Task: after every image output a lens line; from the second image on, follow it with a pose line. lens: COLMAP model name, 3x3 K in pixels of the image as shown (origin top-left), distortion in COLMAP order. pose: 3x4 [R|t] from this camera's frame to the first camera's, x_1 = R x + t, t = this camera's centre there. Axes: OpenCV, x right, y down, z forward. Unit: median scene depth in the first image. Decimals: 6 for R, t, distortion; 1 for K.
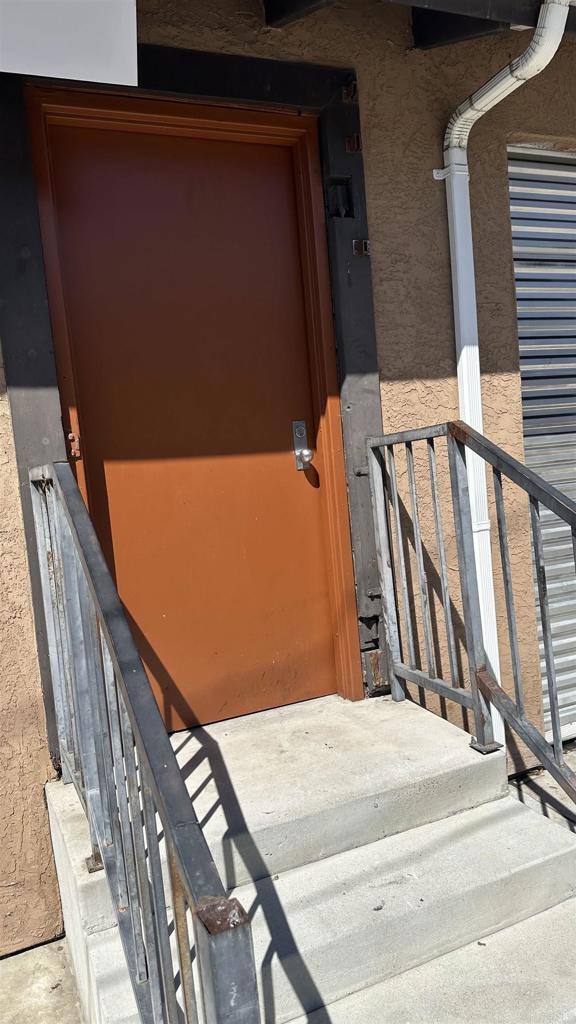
lens RADIAL K [[735.2, 0, 284.9], [0, 735.2, 508.7], [0, 0, 1]] dist [0.031533, -0.019943]
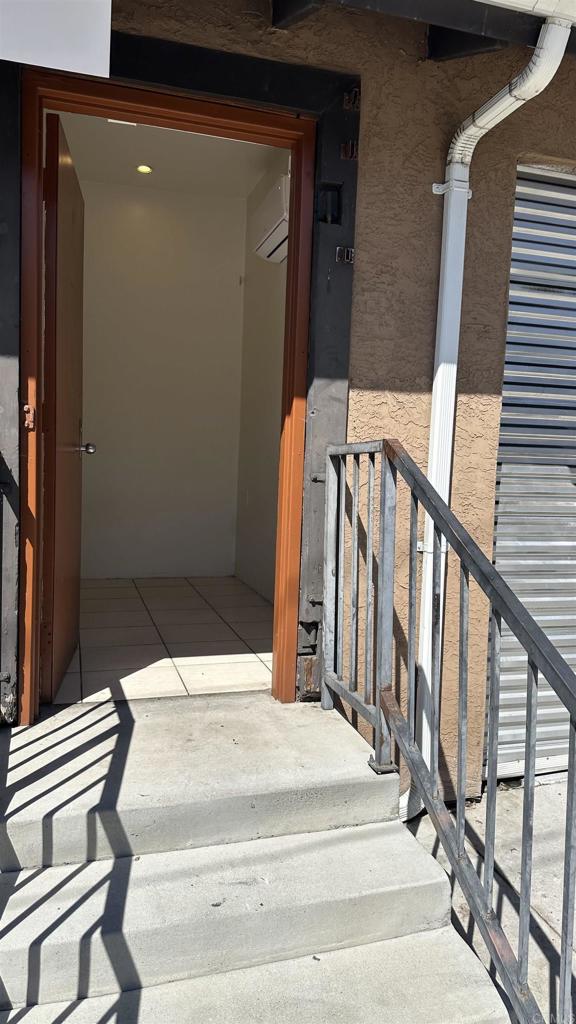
lens RADIAL K [[735.2, 0, 310.3], [0, 735.2, 508.9], [0, 0, 1]] dist [0.031533, -0.019943]
pose [[0.986638, 0.130455, -0.097602, 0.204279], [-0.129778, 0.991454, 0.013286, -0.020769], [0.098502, -0.000442, 0.995137, 0.001704]]
